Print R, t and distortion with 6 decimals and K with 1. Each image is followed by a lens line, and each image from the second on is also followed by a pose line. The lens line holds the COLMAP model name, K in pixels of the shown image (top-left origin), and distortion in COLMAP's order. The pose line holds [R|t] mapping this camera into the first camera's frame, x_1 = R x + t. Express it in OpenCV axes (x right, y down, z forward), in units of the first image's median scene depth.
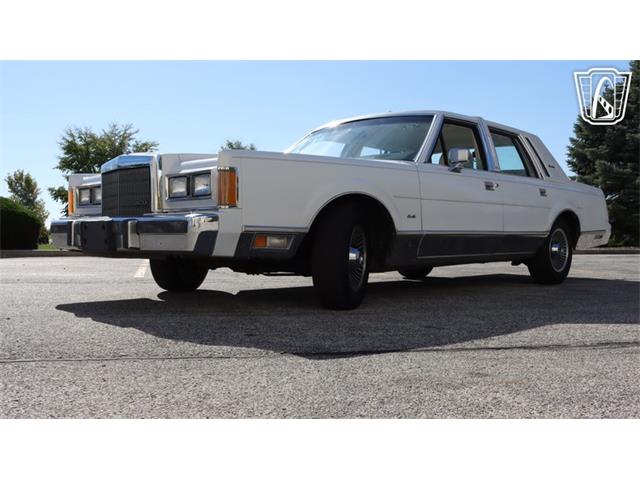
lens RADIAL K [[645.1, 0, 318.2], [0, 645.1, 243.7], [0, 0, 1]] dist [-0.071495, 0.000000]
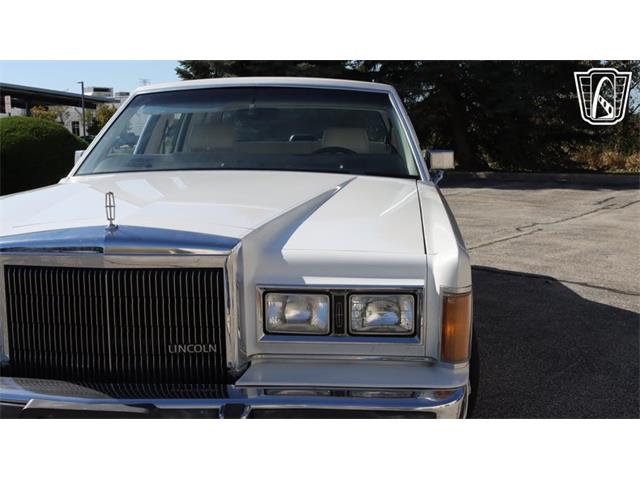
lens RADIAL K [[774.3, 0, 320.8], [0, 774.3, 237.0], [0, 0, 1]] dist [-0.057791, 0.000000]
pose [[0.780422, -0.086441, 0.619249, -0.428177], [0.011192, 0.992170, 0.124392, -0.165771], [-0.625153, -0.090148, 0.775279, 0.436330]]
